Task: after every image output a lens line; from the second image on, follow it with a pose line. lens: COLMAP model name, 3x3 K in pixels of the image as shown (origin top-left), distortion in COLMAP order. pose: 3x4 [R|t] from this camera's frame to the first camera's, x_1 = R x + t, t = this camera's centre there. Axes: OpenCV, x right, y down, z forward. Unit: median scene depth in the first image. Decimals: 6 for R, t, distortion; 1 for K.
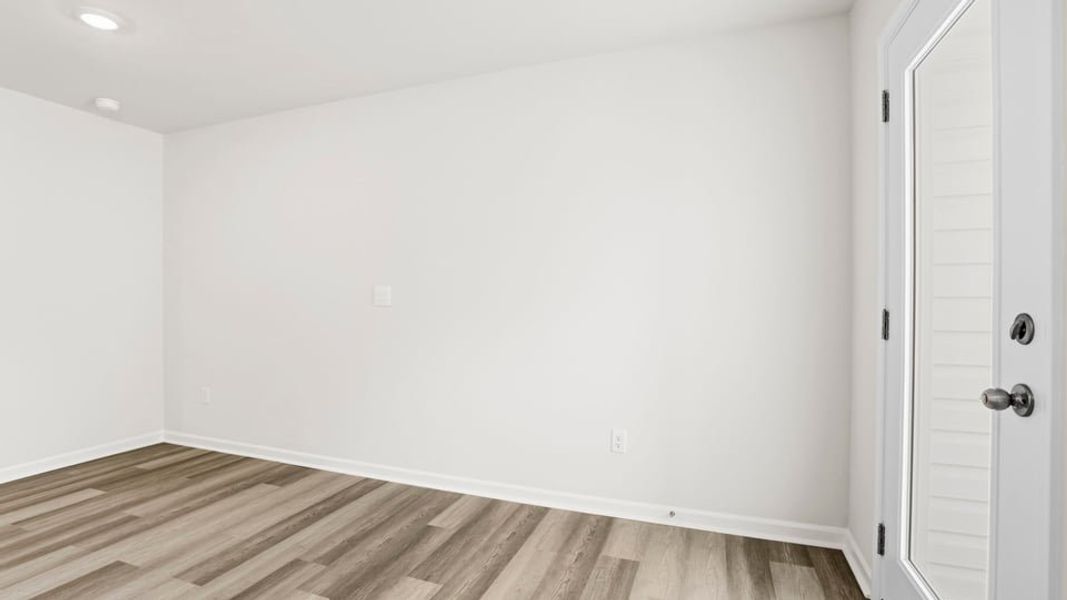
lens RADIAL K [[483.8, 0, 536.0], [0, 483.8, 302.1], [0, 0, 1]] dist [-0.027016, 0.000268]
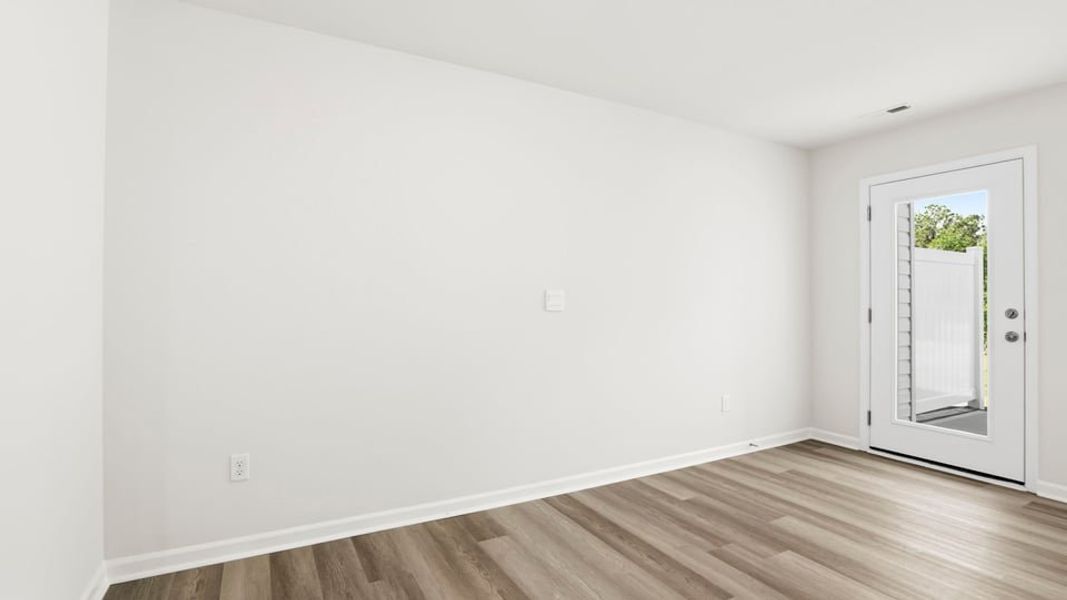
lens RADIAL K [[495.9, 0, 527.2], [0, 495.9, 296.8], [0, 0, 1]] dist [-0.031963, 0.005751]
pose [[0.662783, 0.006902, 0.748780, -1.303720], [0.002180, 0.999935, -0.011147, -0.010948], [-0.748808, 0.009020, 0.662725, 0.475977]]
